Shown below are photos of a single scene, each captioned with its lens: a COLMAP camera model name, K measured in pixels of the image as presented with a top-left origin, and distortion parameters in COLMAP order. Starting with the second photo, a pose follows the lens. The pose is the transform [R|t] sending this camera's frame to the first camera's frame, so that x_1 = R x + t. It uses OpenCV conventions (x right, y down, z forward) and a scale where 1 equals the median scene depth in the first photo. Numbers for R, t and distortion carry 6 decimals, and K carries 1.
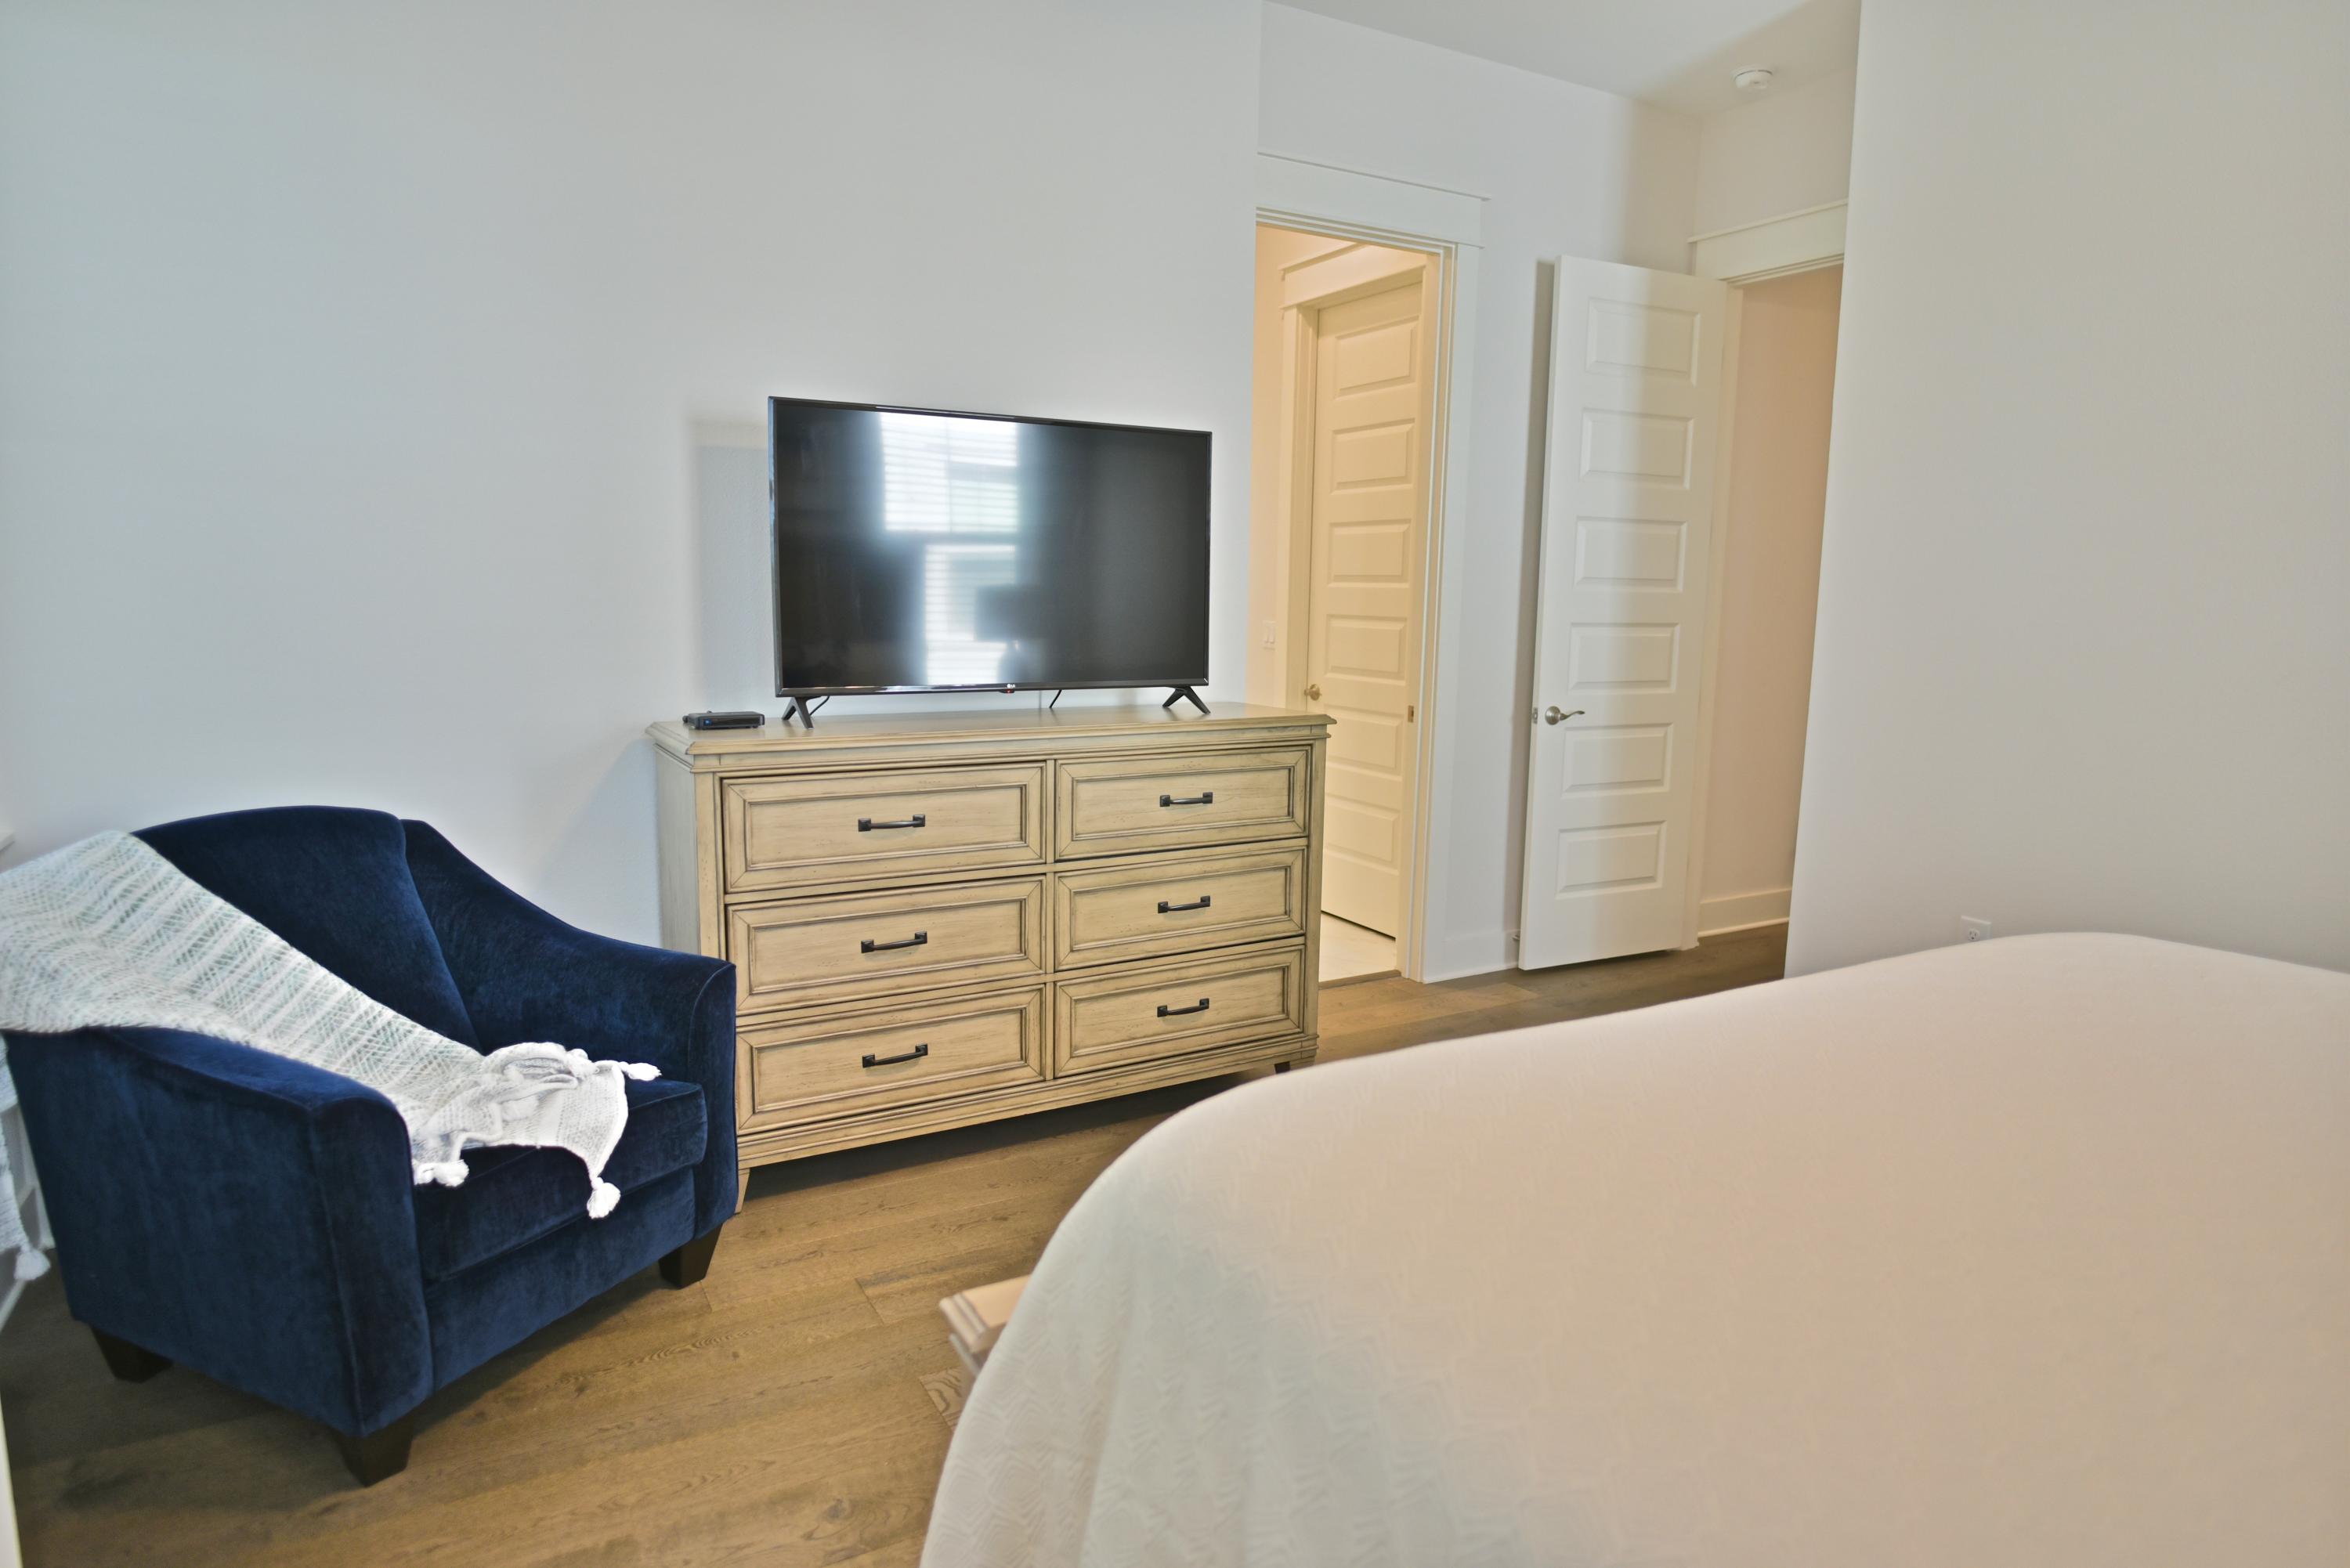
lens RADIAL K [[1353.9, 0, 1182.8], [0, 1353.9, 803.7], [0, 0, 1]] dist [-0.038410, 0.015699]
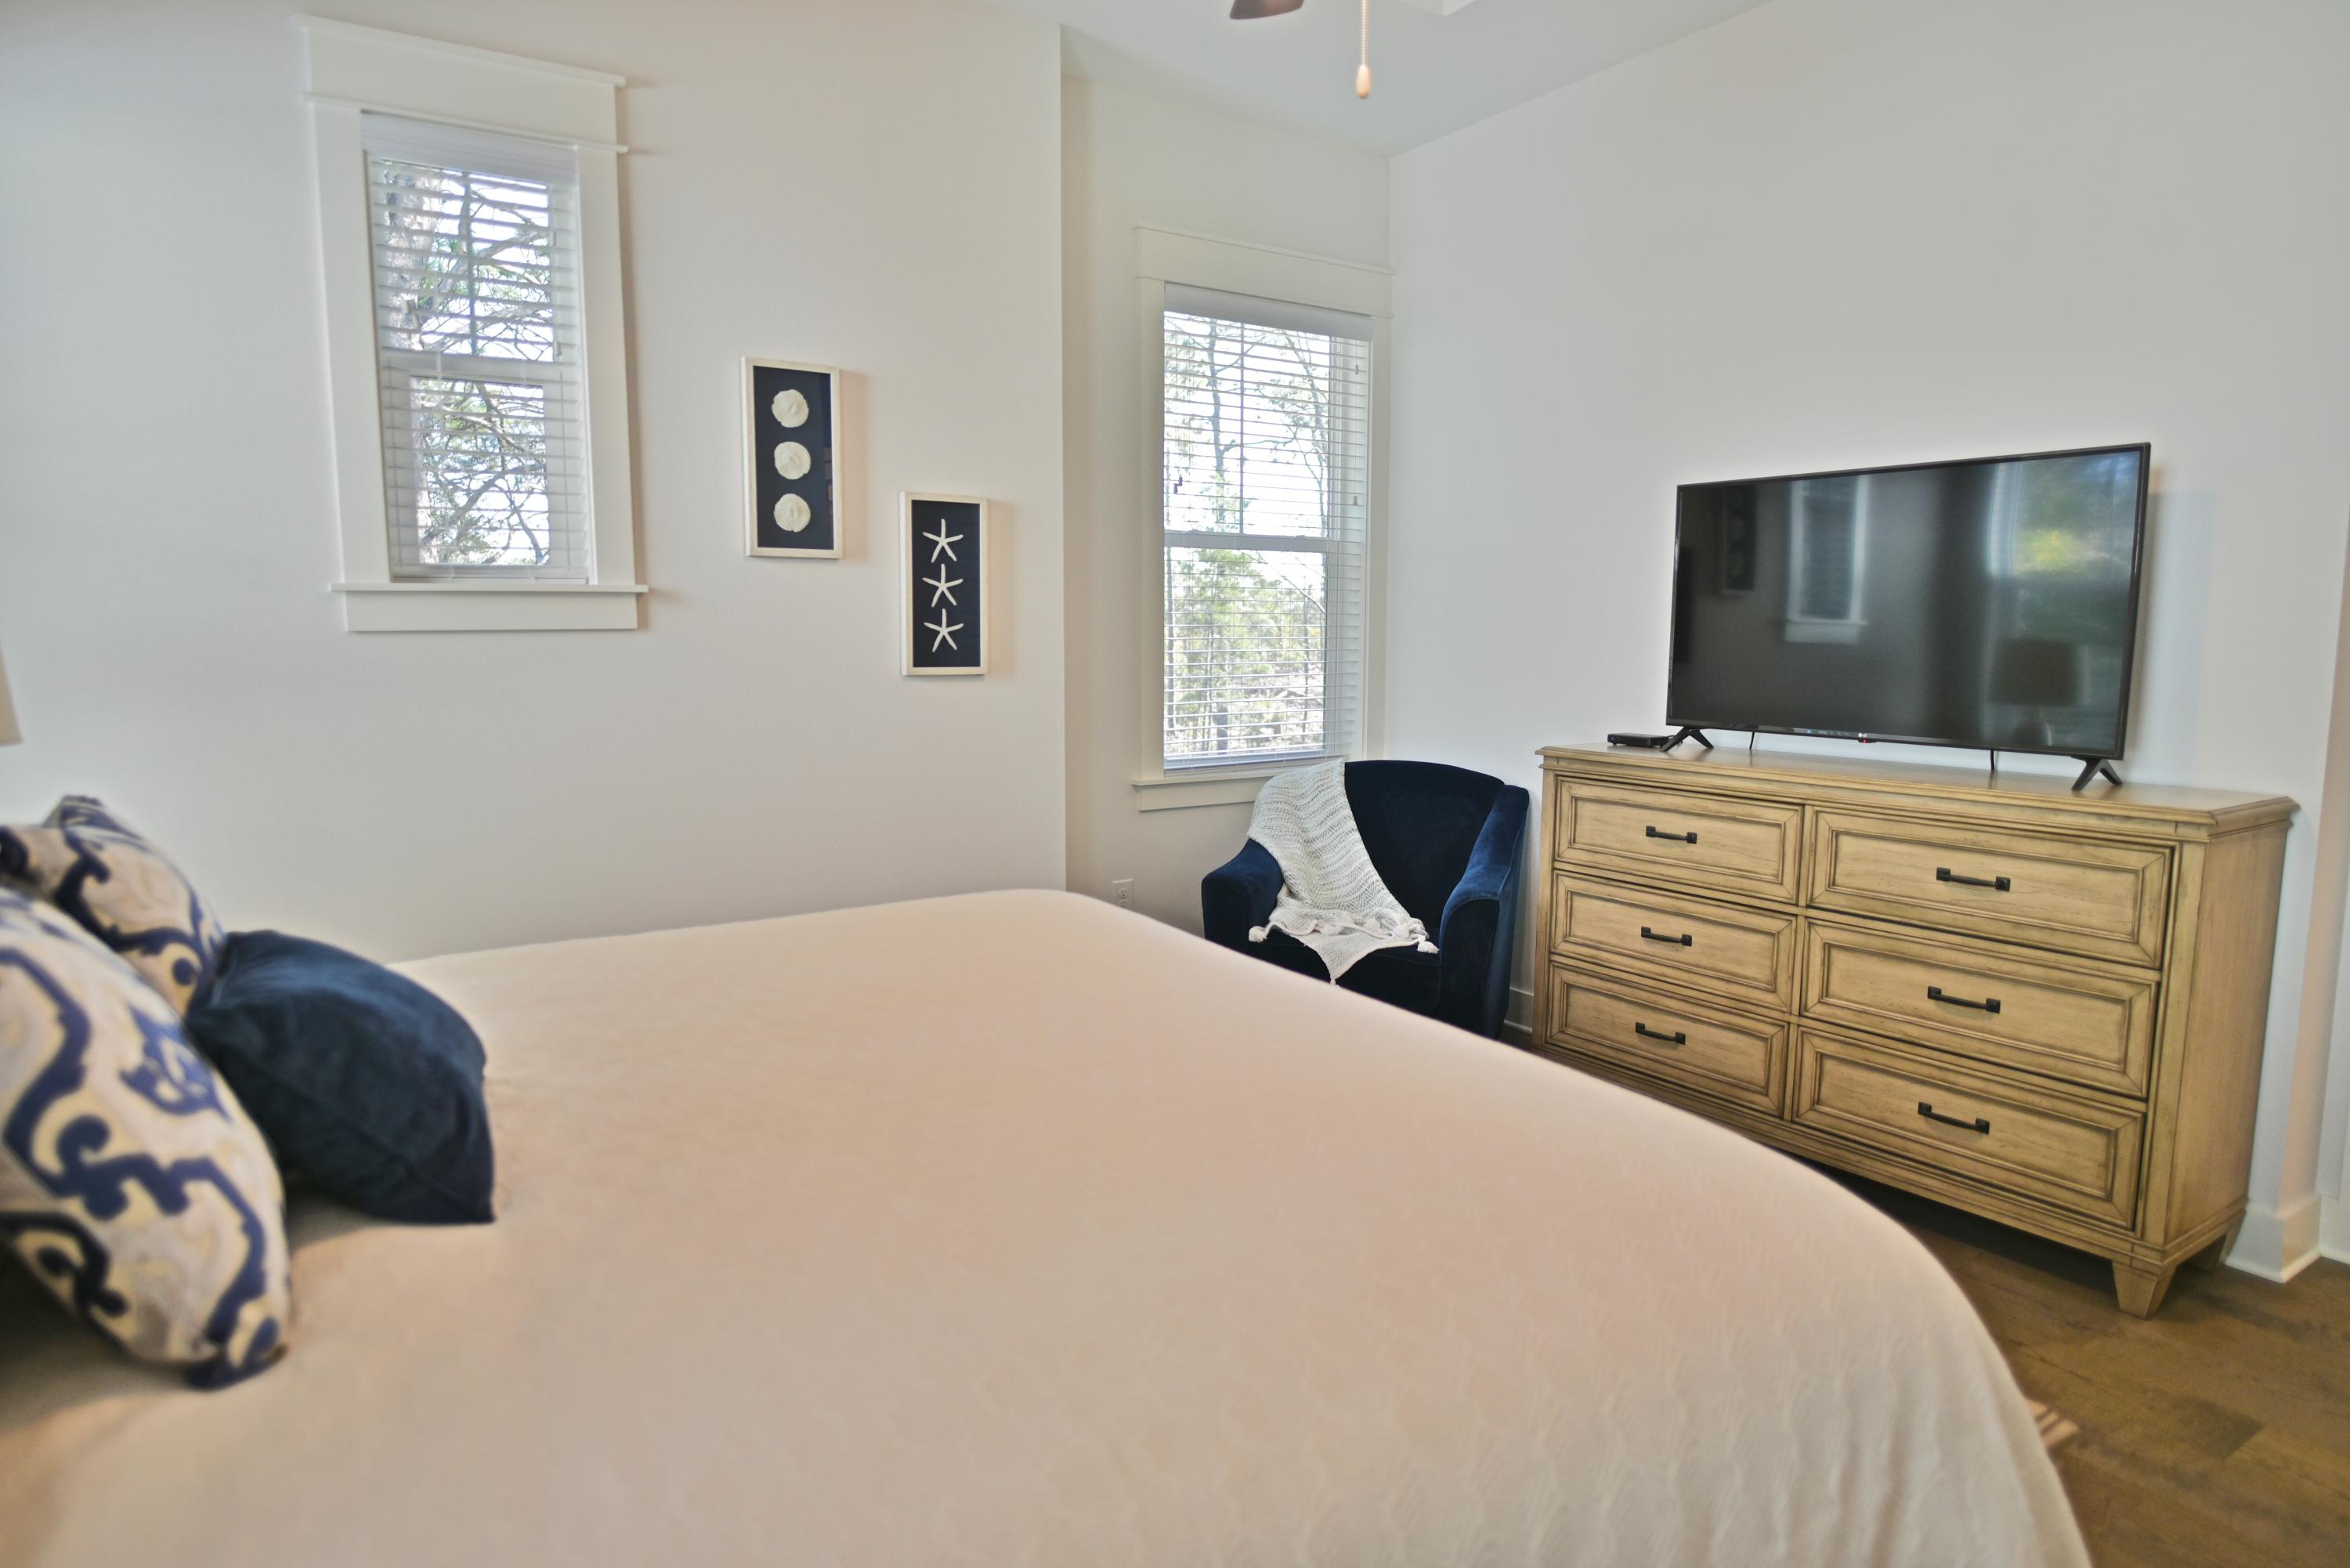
lens RADIAL K [[1353.9, 0, 1182.5], [0, 1353.9, 776.9], [0, 0, 1]] dist [-0.038410, 0.015699]
pose [[0.060470, 0.099040, -0.993244, 0.853166], [-0.153263, 0.984187, 0.088806, -0.069218], [0.986334, 0.146857, 0.074693, 0.442735]]
